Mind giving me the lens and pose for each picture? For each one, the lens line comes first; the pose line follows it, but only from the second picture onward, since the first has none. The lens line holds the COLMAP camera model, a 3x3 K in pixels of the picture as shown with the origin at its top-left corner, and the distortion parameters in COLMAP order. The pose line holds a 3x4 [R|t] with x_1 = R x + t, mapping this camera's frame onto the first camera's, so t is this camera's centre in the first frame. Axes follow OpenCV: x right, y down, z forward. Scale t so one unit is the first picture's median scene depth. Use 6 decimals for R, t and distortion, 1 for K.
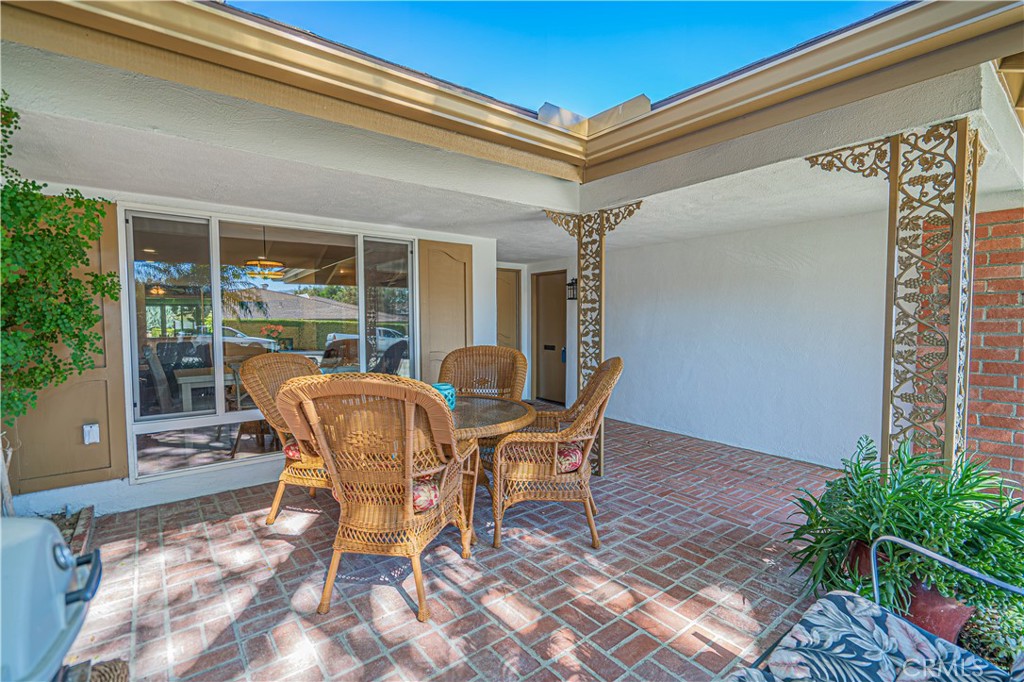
lens RADIAL K [[460.0, 0, 512.0], [0, 460.0, 341.0], [0, 0, 1]] dist [0.000909, 0.000035]
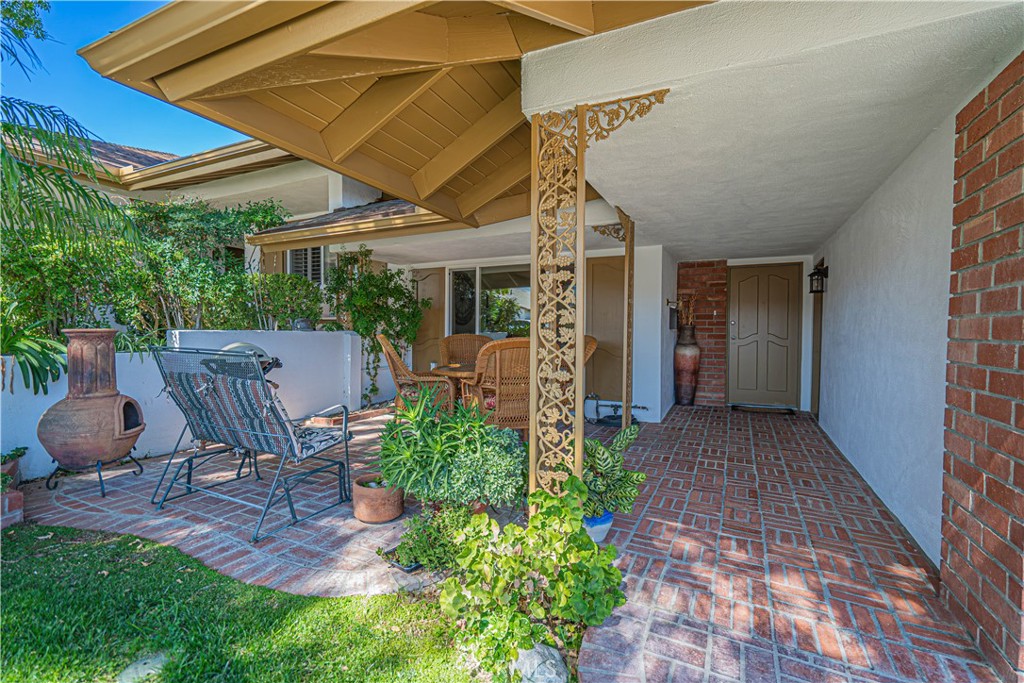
lens RADIAL K [[460.0, 0, 512.0], [0, 460.0, 341.5], [0, 0, 1]] dist [0.000909, 0.000035]
pose [[0.443837, 0.027008, -0.895701, 1.328881], [-0.047868, 0.998833, 0.006398, 0.038024], [0.894828, 0.040036, 0.444612, 0.311928]]
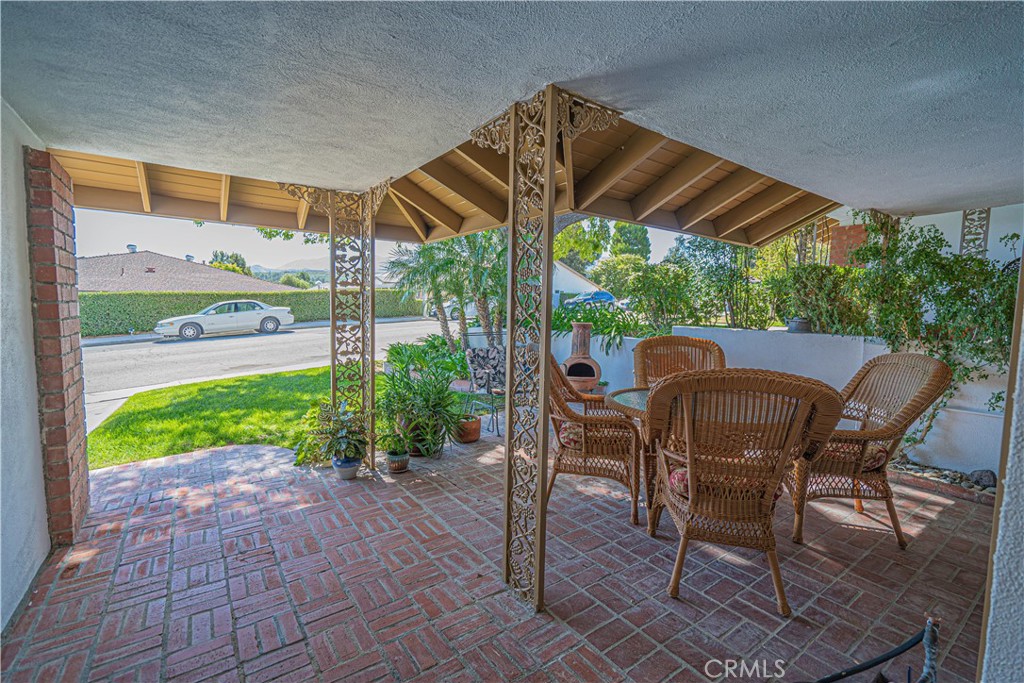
lens RADIAL K [[460.0, 0, 512.0], [0, 460.0, 341.5], [0, 0, 1]] dist [0.000909, 0.000035]
pose [[-0.998750, -0.019535, 0.045999, 0.204016], [-0.013475, 0.991614, 0.128529, -0.099634], [-0.048124, 0.127749, -0.990638, 1.893878]]
